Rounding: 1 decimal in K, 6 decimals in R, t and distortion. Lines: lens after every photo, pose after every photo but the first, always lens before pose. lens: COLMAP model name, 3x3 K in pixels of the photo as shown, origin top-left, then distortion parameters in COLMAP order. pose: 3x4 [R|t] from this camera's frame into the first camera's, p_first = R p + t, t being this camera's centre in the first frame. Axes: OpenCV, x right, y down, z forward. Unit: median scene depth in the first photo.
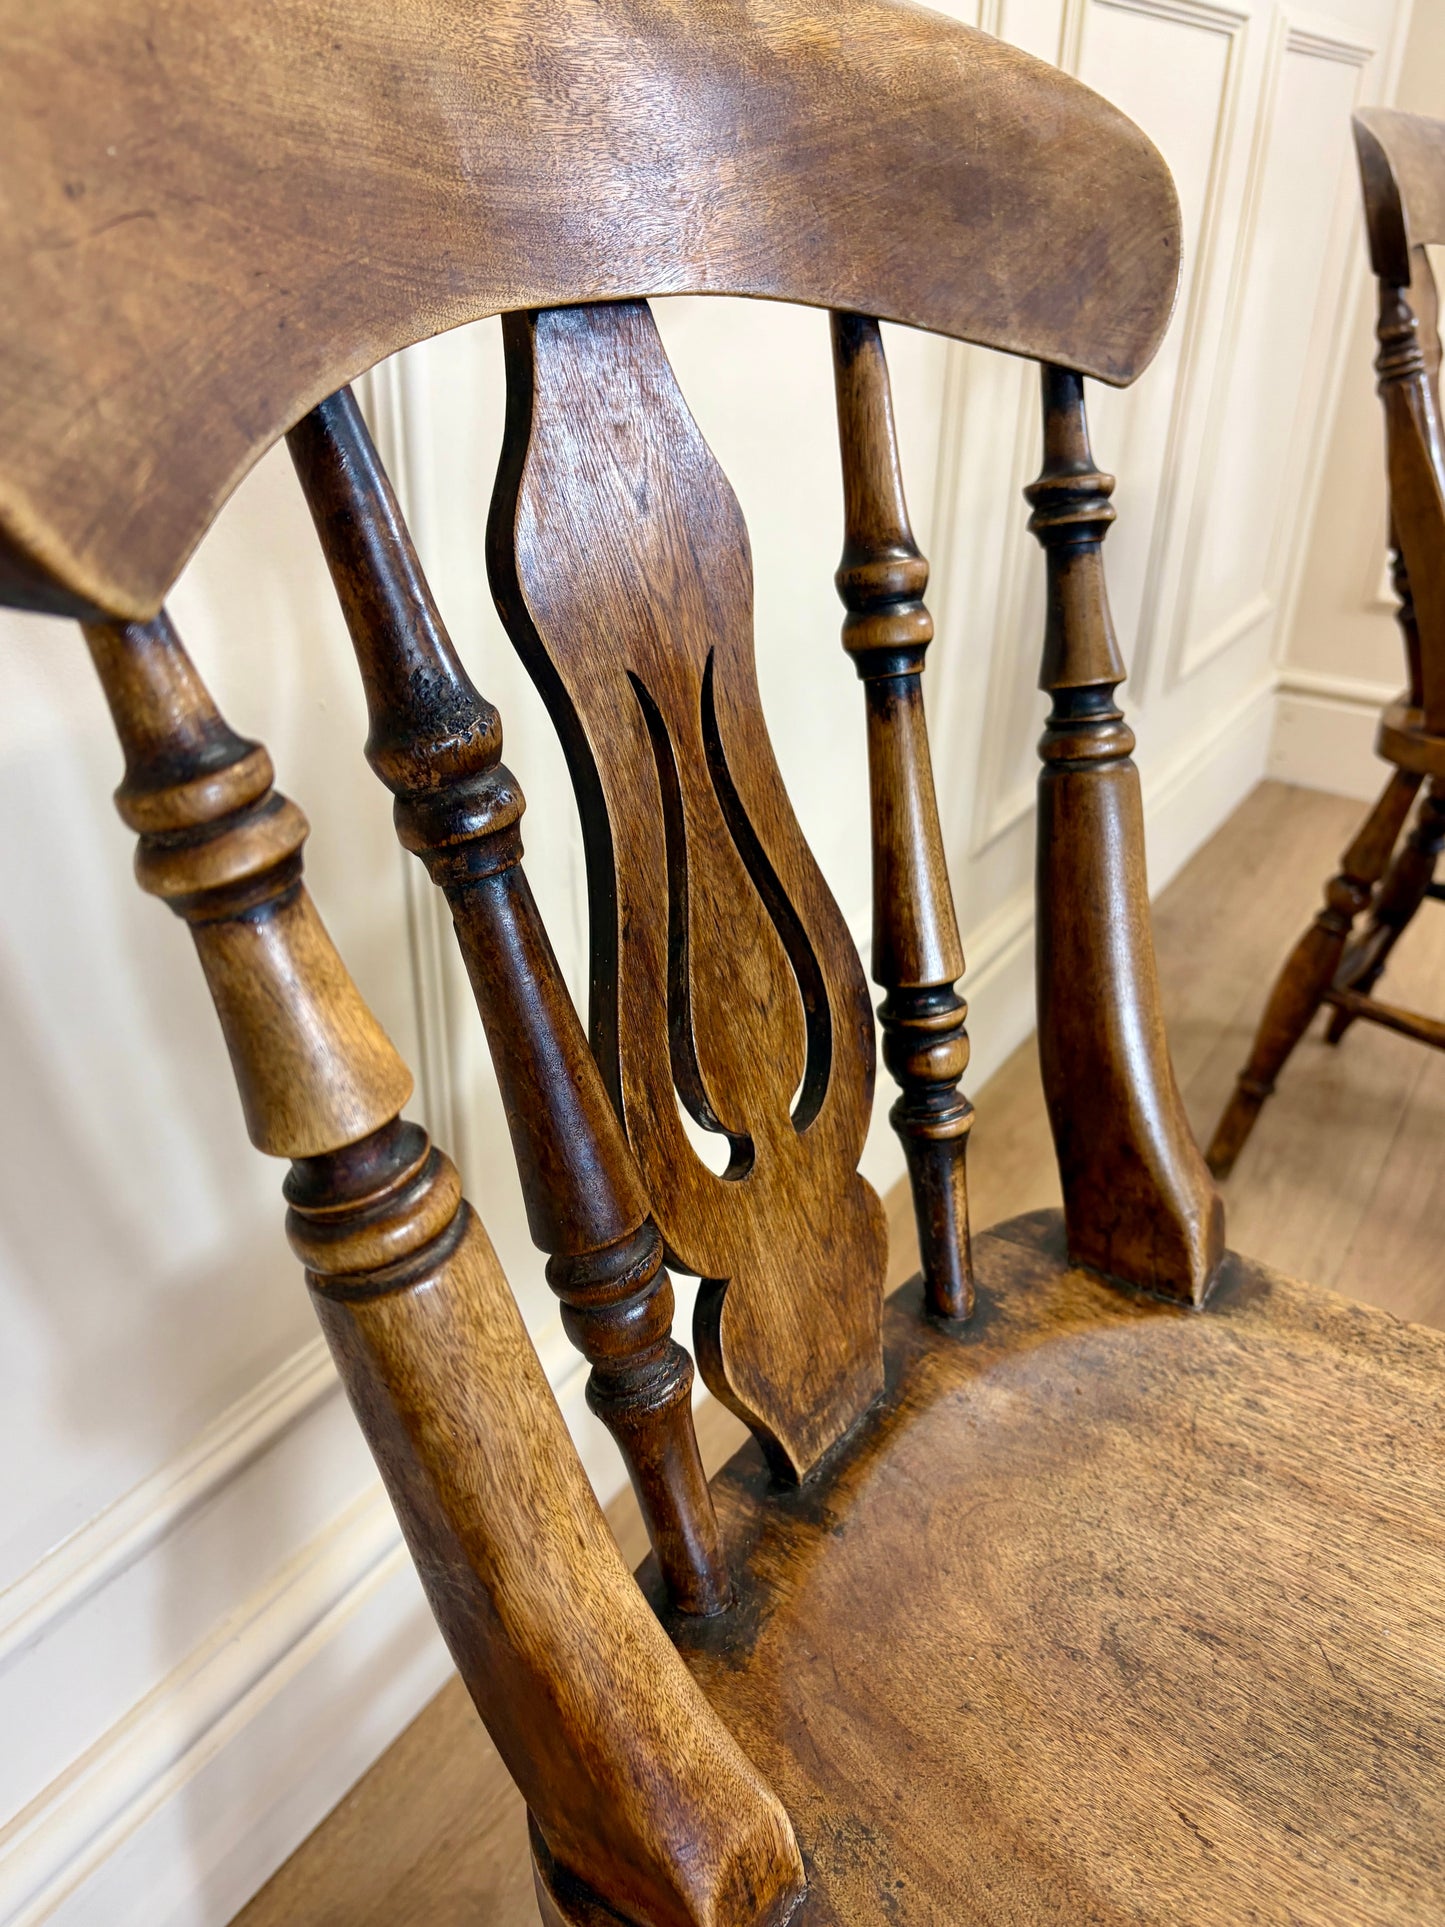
lens RADIAL K [[1530.3, 0, 721.1], [0, 1530.3, 950.4], [0, 0, 1]] dist [0.014944, -0.007048]
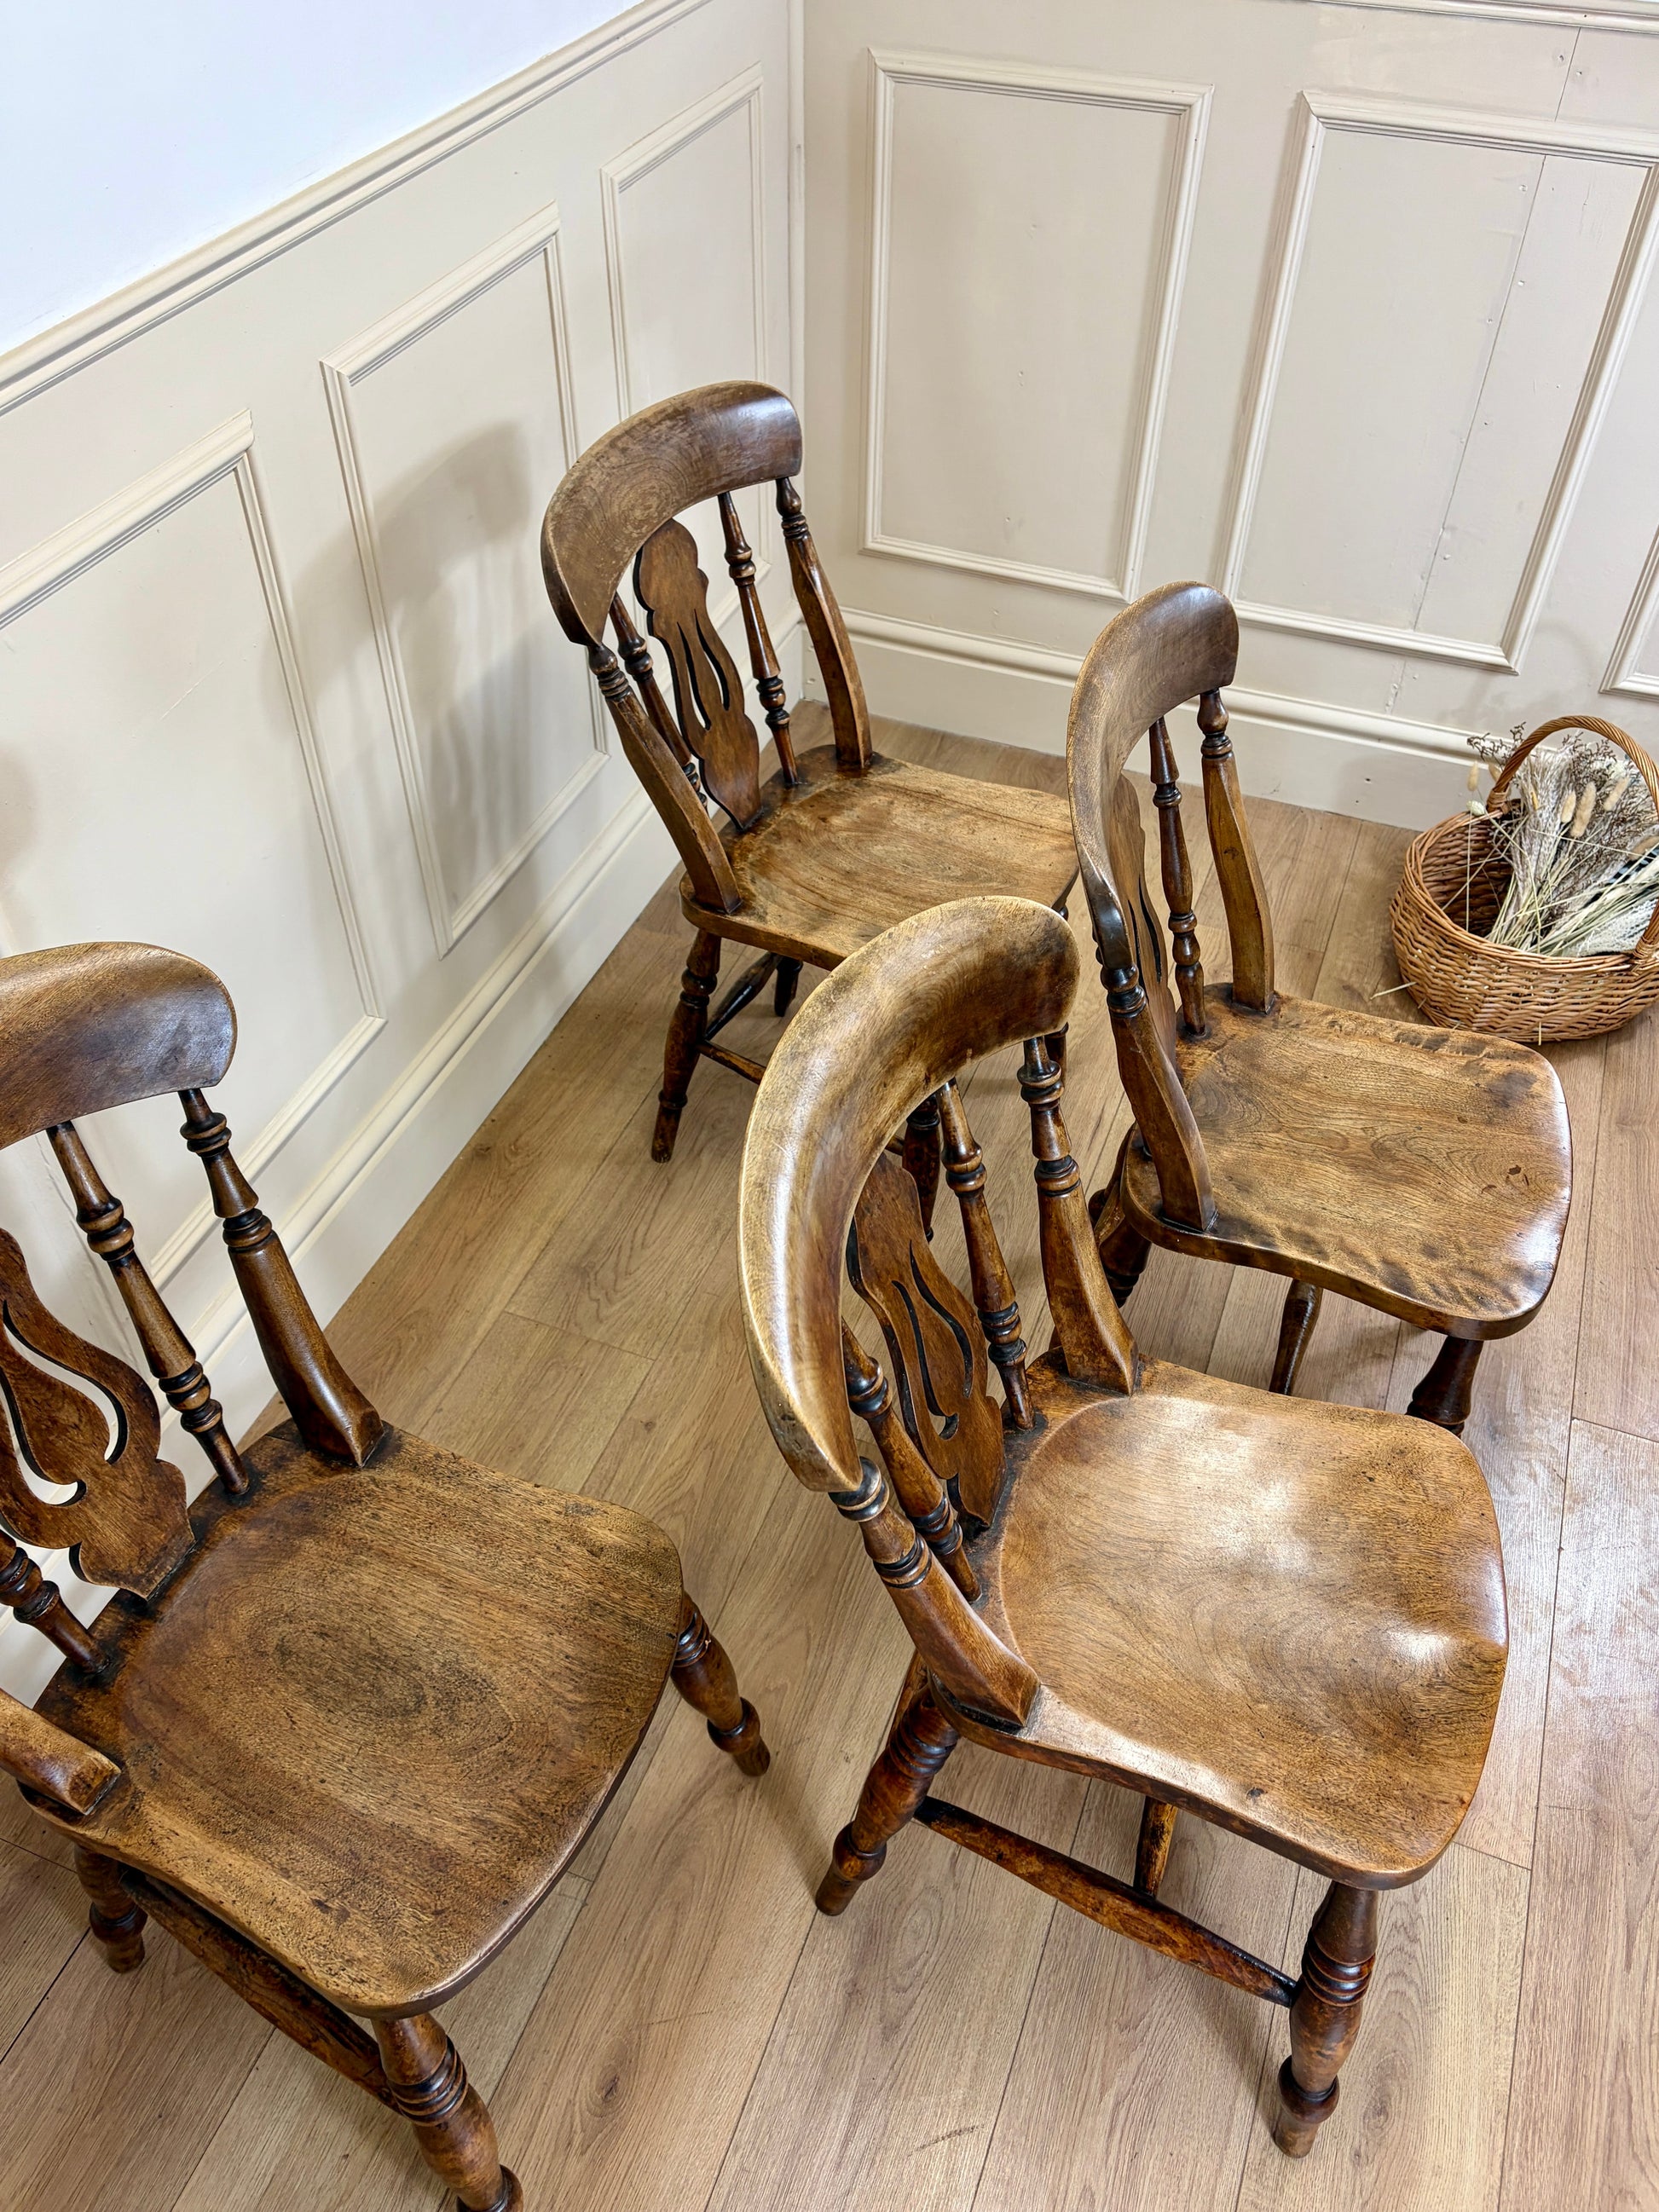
lens RADIAL K [[1756.7, 0, 850.2], [0, 1756.7, 1107.1], [0, 0, 1]] dist [0.014944, -0.007048]
pose [[0.981008, -0.140990, 0.133212, 0.821953], [0.094234, 0.946704, 0.308011, -1.037232], [-0.169539, -0.289608, 0.942010, -1.402161]]
